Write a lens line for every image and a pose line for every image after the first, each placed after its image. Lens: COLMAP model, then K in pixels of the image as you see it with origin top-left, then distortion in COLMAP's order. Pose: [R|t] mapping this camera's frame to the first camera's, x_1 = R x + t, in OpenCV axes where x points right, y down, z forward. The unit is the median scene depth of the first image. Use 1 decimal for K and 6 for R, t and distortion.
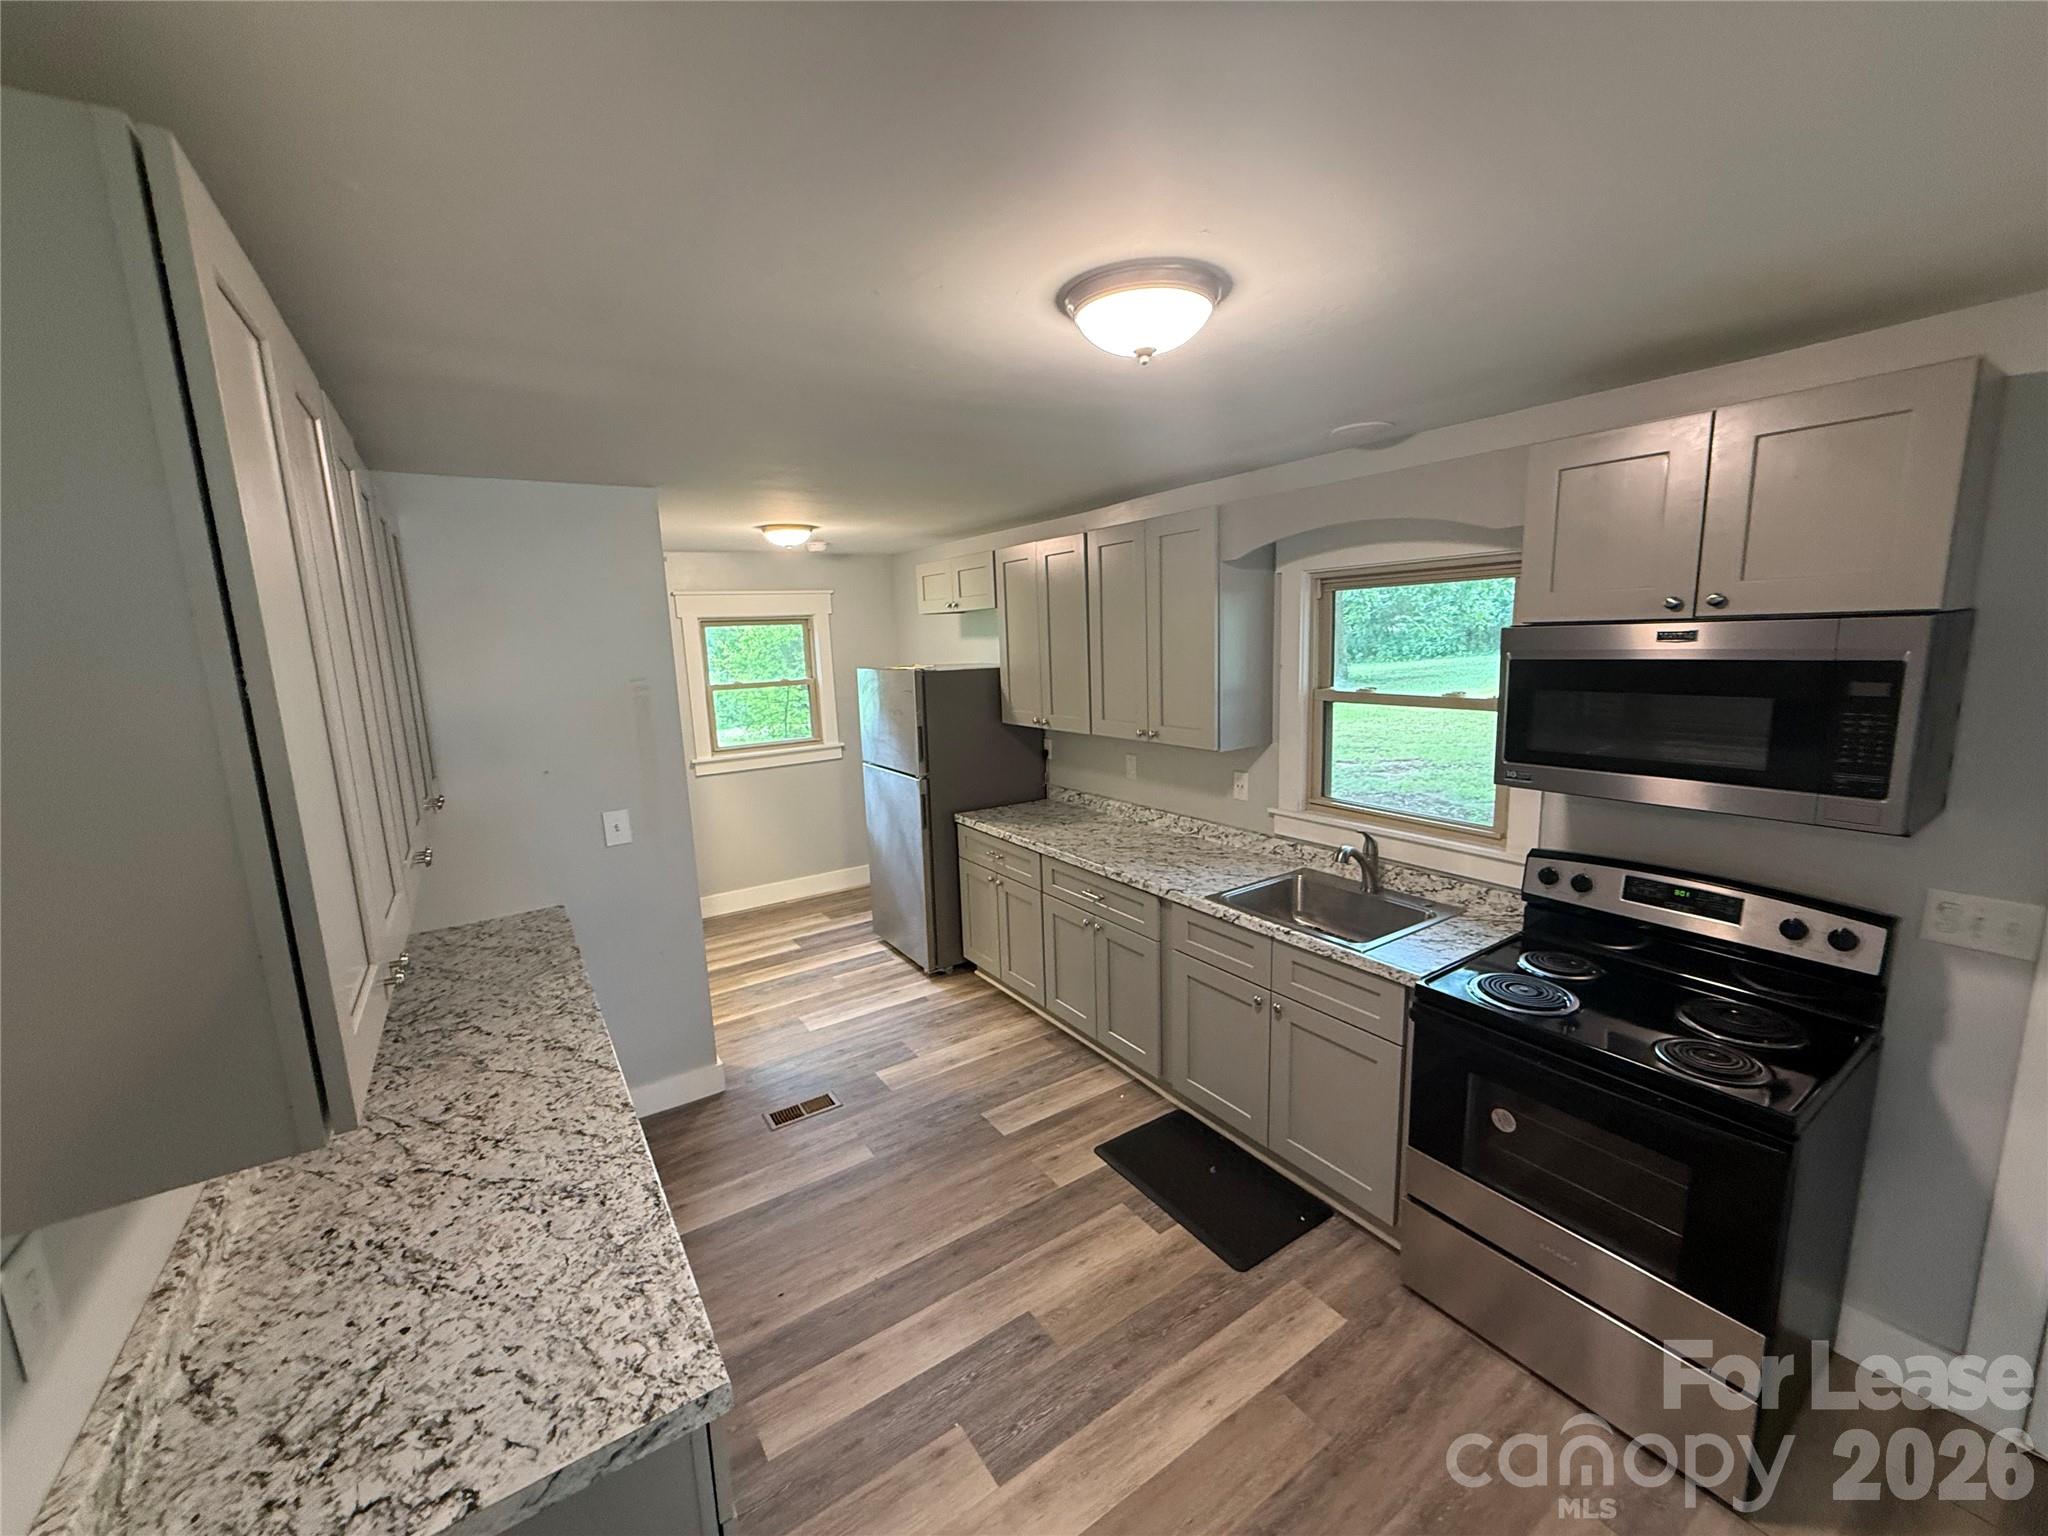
lens RADIAL K [[817.7, 0, 1023.7], [0, 817.7, 766.3], [0, 0, 1]] dist [0.000464, -0.000096]
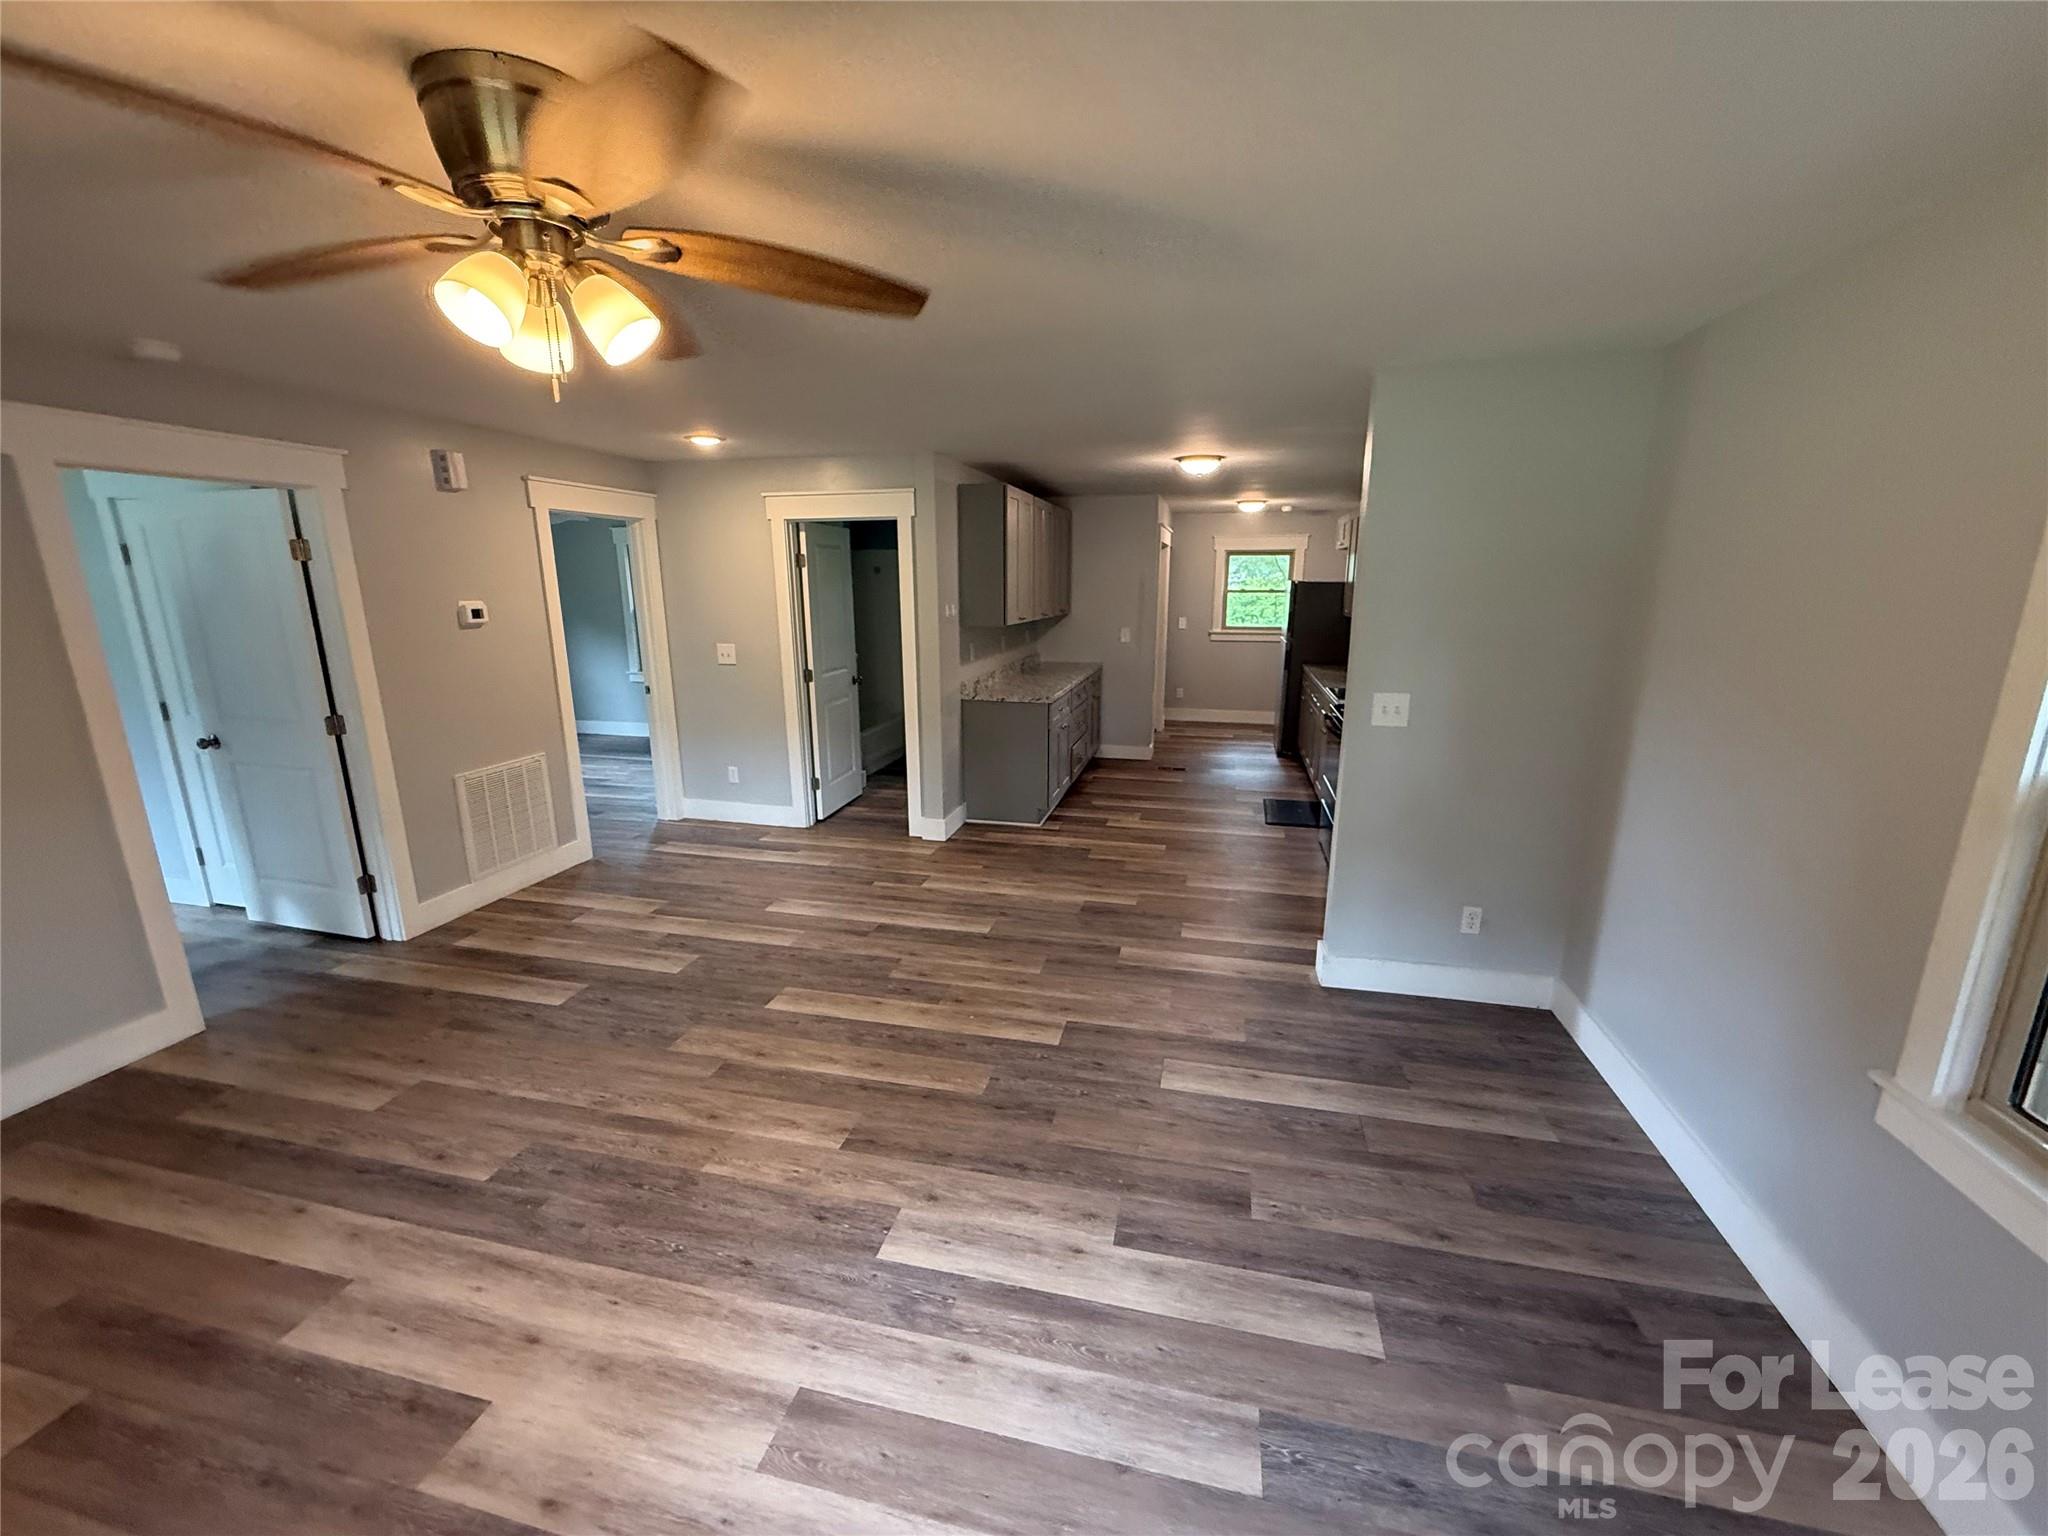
lens RADIAL K [[817.3, 0, 1024.0], [0, 817.3, 768.0], [0, 0, 1]] dist [0.000928, 0.000050]
pose [[0.679758, 0.199310, -0.705836, 1.214326], [-0.143390, 0.979911, 0.138610, 0.183027], [0.719284, 0.006989, 0.694681, -1.010617]]
